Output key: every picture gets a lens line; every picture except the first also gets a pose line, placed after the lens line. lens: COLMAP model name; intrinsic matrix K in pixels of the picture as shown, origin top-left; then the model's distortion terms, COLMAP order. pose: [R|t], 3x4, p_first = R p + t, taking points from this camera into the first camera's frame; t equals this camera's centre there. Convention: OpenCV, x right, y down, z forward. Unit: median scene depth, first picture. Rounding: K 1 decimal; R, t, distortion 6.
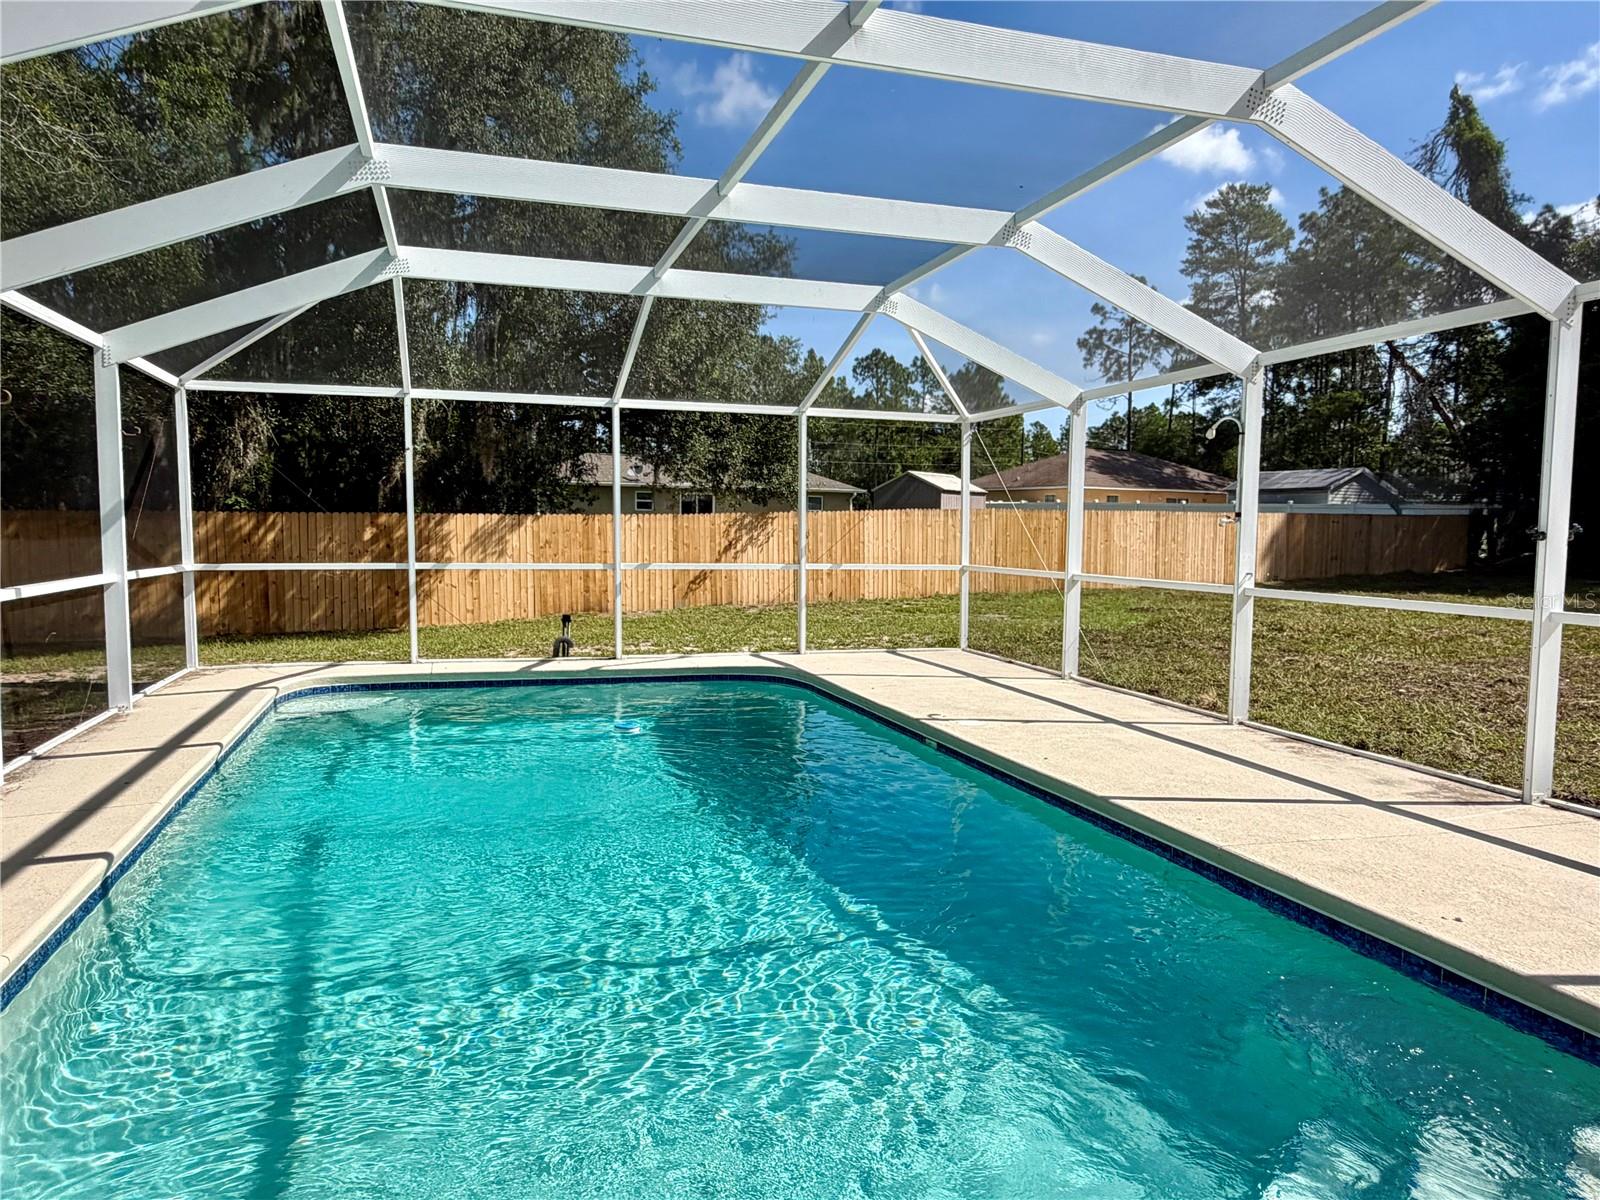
lens RADIAL K [[1118.1, 0, 807.4], [0, 1118.1, 604.7], [0, 0, 1]] dist [0.000126, 0.007979]
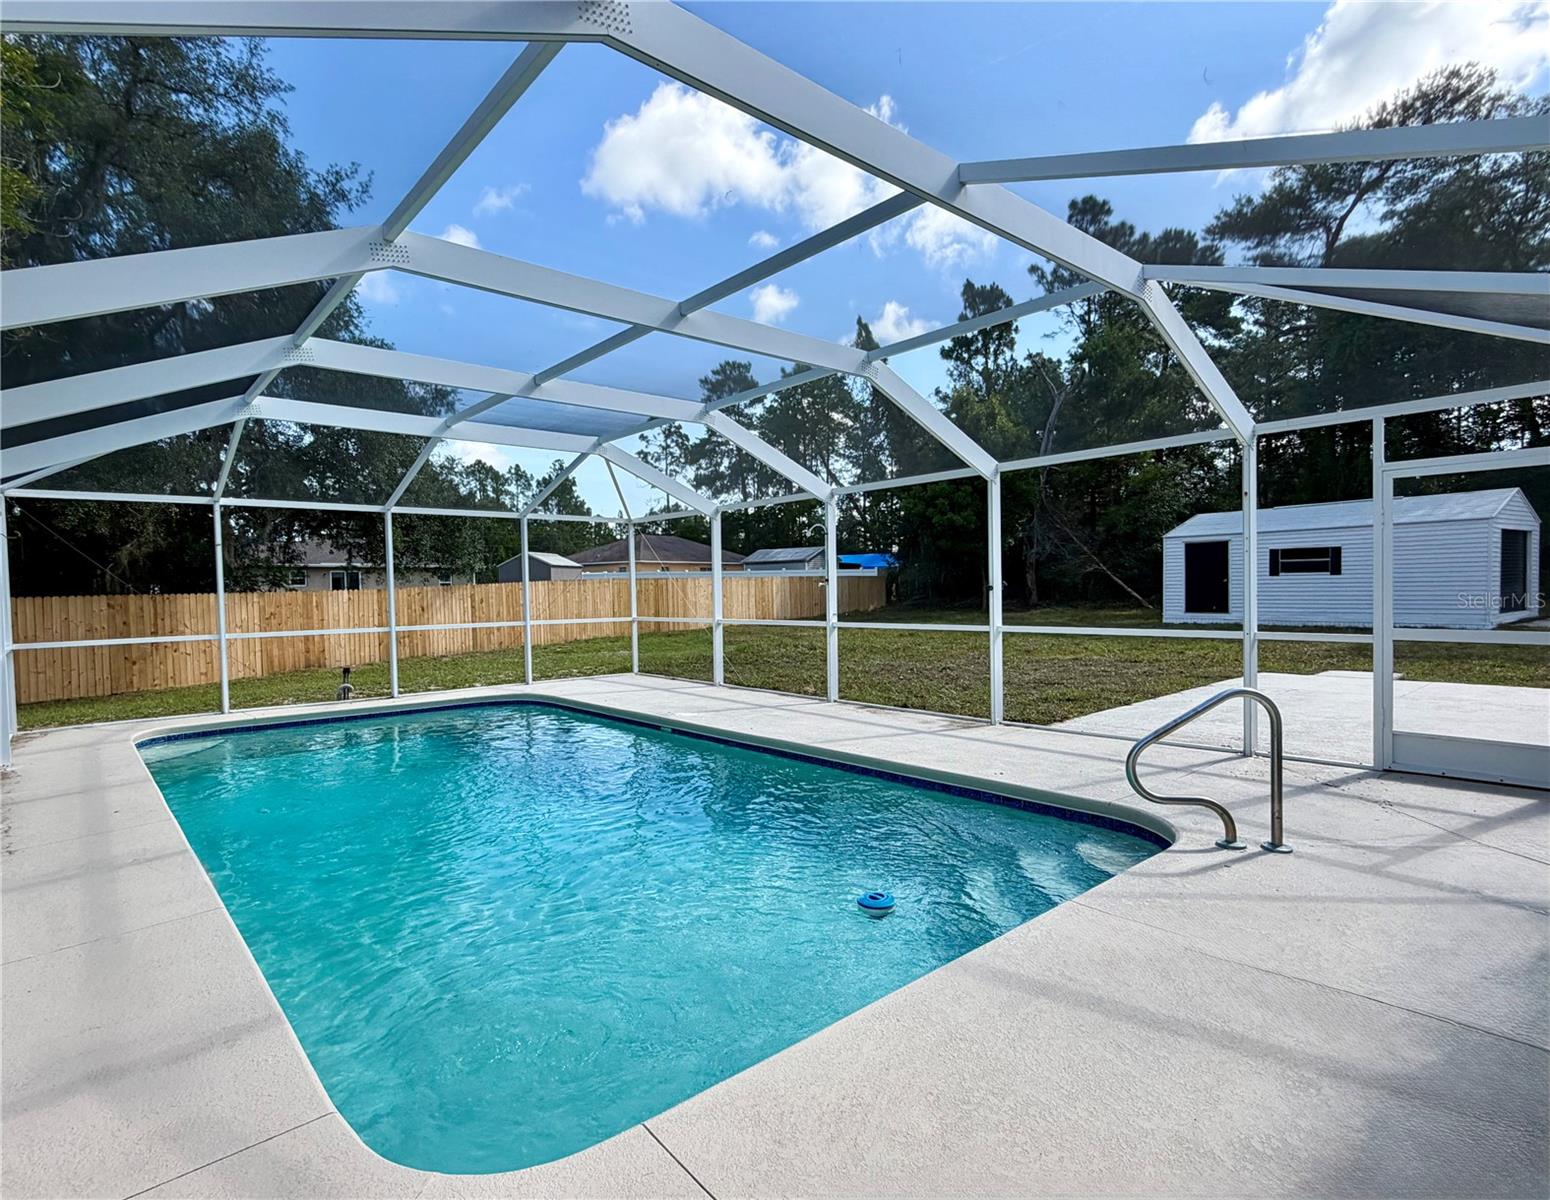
lens RADIAL K [[816.8, 0, 769.8], [0, 816.8, 604.4], [0, 0, 1]] dist [-0.003746, 0.000086]
pose [[0.915420, -0.036326, 0.400857, -0.086940], [0.057018, 0.997579, -0.039808, 0.000768], [-0.398441, 0.059297, 0.915275, -0.050497]]
